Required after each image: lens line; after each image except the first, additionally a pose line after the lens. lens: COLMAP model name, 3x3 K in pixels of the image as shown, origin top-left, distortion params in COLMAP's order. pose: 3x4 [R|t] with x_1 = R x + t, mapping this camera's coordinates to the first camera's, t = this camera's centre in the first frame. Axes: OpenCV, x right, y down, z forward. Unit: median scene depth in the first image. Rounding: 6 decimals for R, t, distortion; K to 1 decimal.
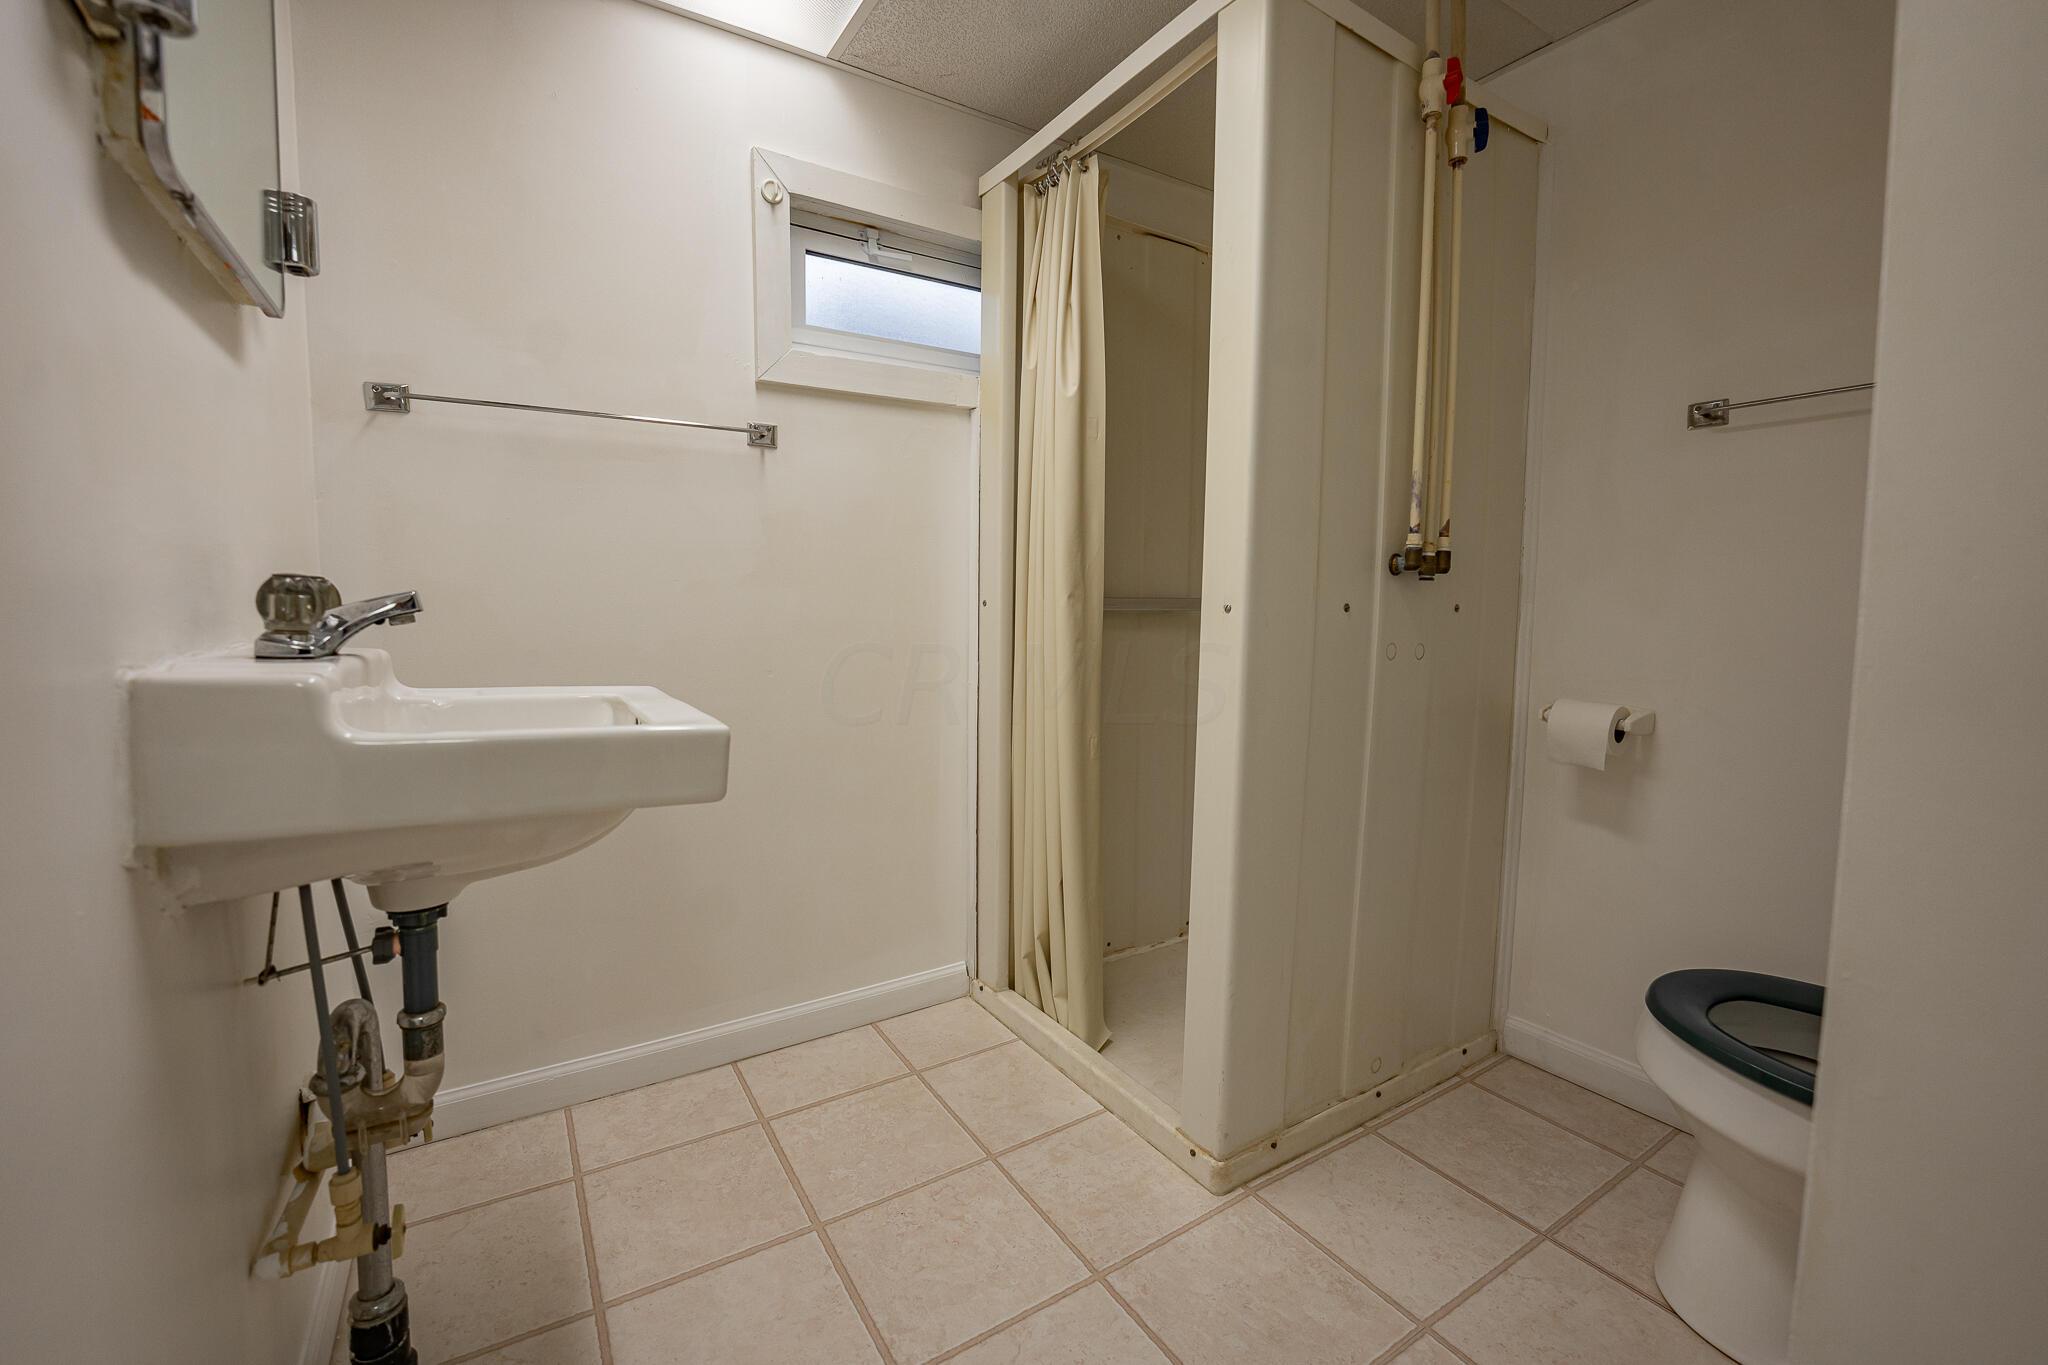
lens RADIAL K [[853.0, 0, 1029.4], [0, 853.0, 674.4], [0, 0, 1]] dist [-0.029948, 0.004608]
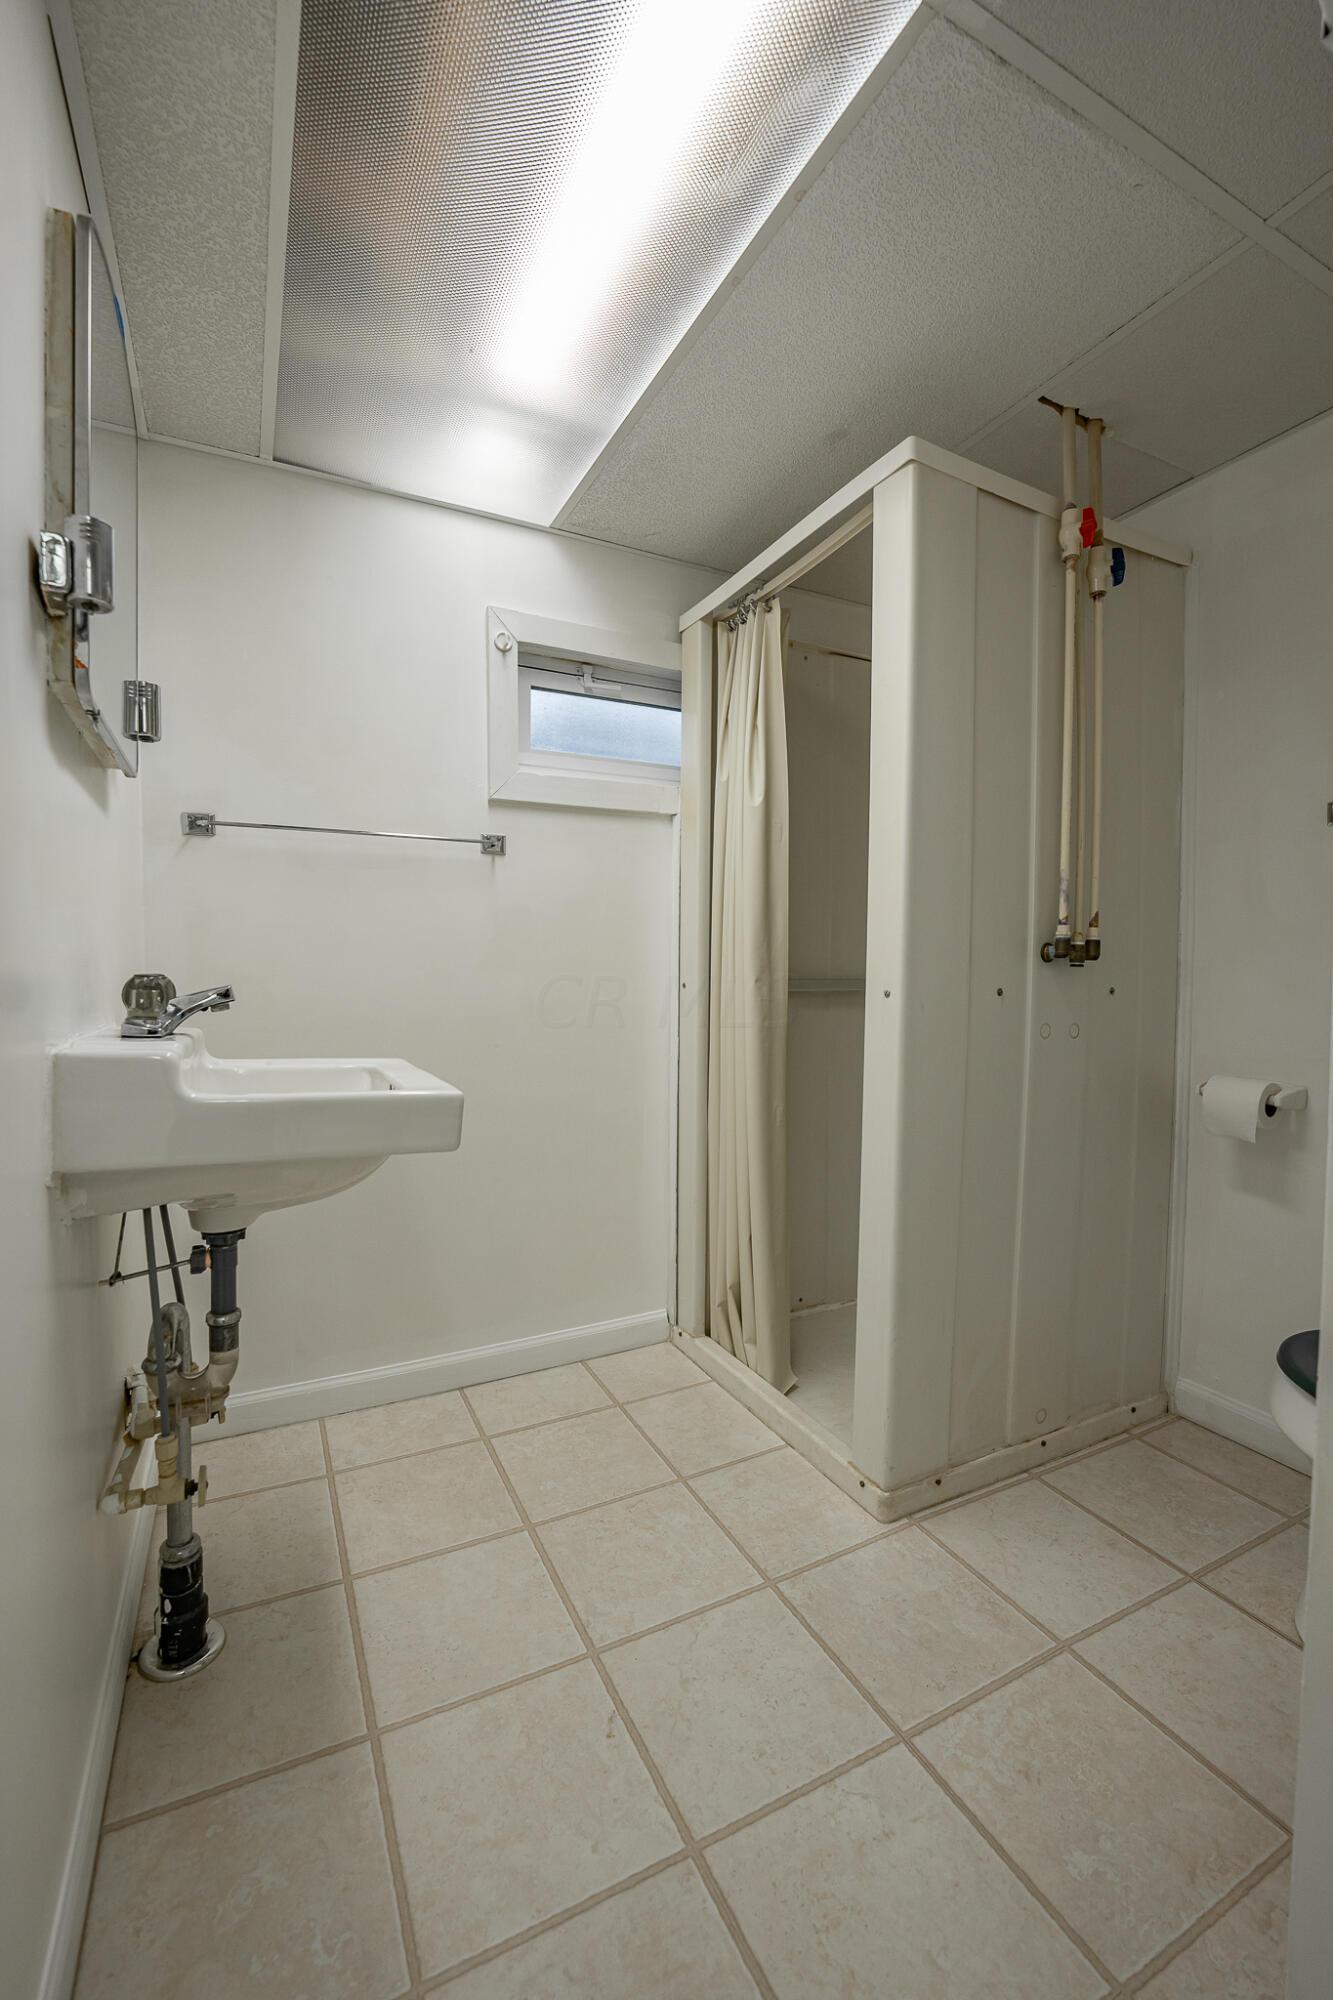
lens RADIAL K [[833.0, 0, 658.1], [0, 833.0, 1006.4], [0, 0, 1]] dist [-0.029948, 0.004608]
pose [[0.994150, 0.000459, -0.108005, 0.045279], [-0.005459, 0.998926, -0.046010, -0.007082], [0.107868, 0.046330, 0.993085, -0.132591]]
